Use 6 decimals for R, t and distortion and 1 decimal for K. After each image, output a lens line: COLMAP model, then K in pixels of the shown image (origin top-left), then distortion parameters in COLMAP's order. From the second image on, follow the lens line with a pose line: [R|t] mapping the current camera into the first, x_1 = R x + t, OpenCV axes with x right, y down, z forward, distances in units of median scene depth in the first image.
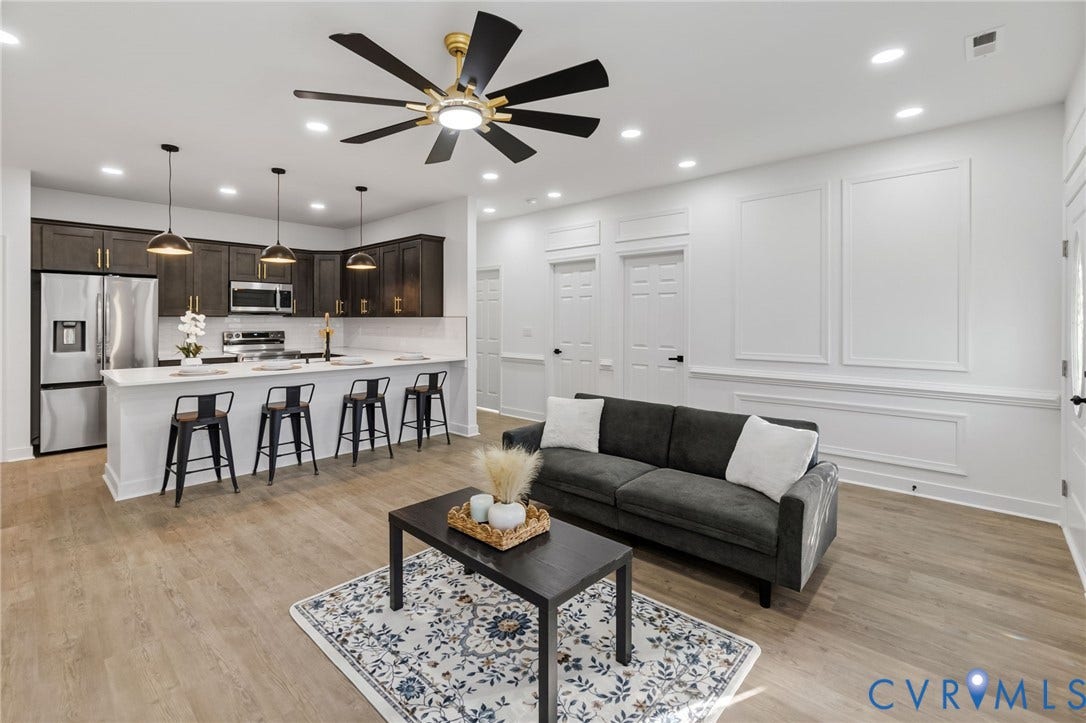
lens RADIAL K [[490.4, 0, 539.2], [0, 490.4, 324.4], [0, 0, 1]] dist [-0.016845, 0.000119]
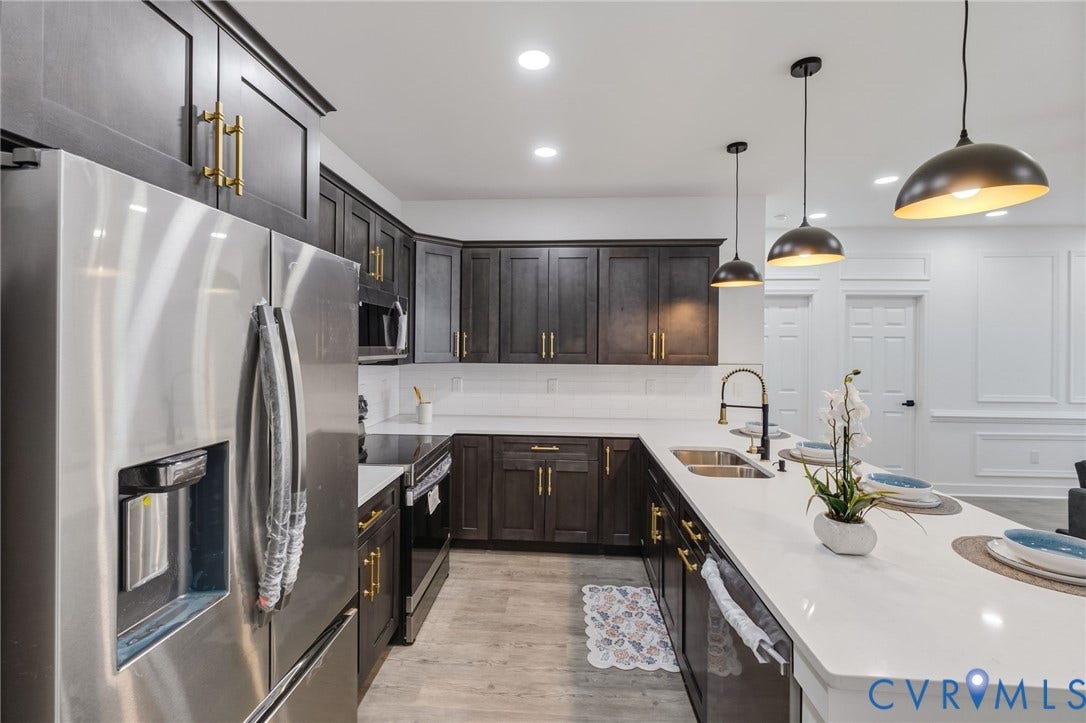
lens RADIAL K [[479.2, 0, 539.7], [0, 479.2, 343.4], [0, 0, 1]] dist [-0.002754, 0.005045]
pose [[0.772761, 0.005530, 0.634674, -0.837441], [-0.002678, 0.999982, -0.005452, -0.040911], [-0.634692, 0.002514, 0.772761, 0.656827]]
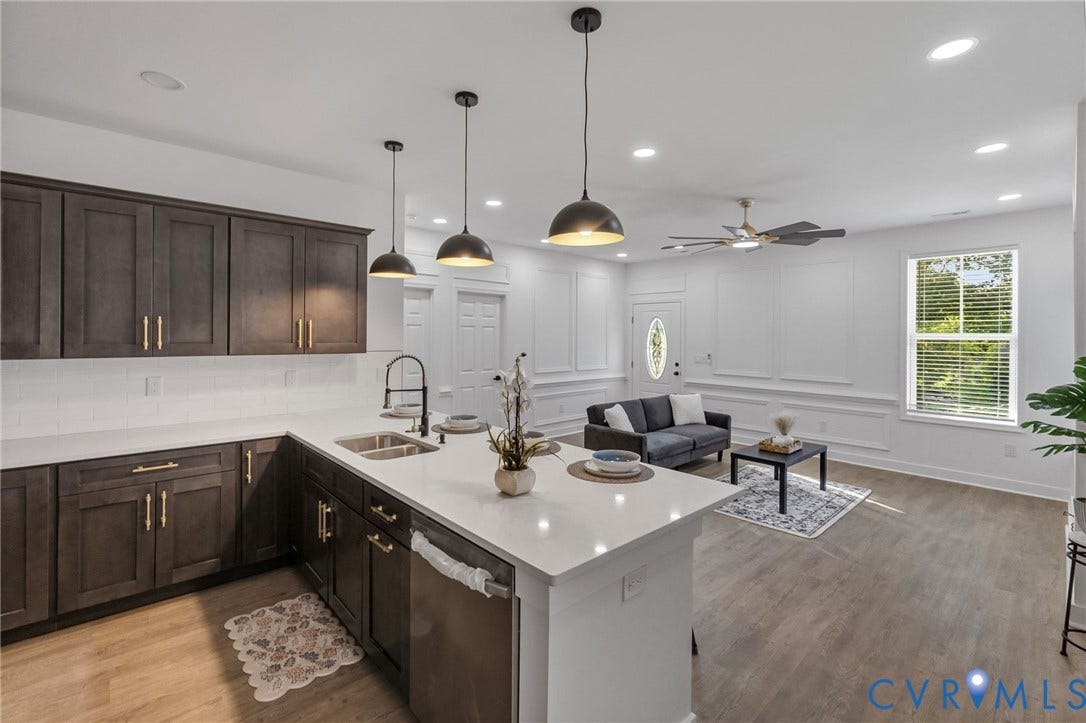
lens RADIAL K [[483.7, 0, 536.9], [0, 483.7, 334.5], [0, 0, 1]] dist [-0.000513, -0.000671]
pose [[0.075429, -0.000554, 0.997151, -0.891627], [-0.002631, 0.999996, 0.000755, -0.041886], [-0.997148, -0.002680, 0.075428, 0.726297]]
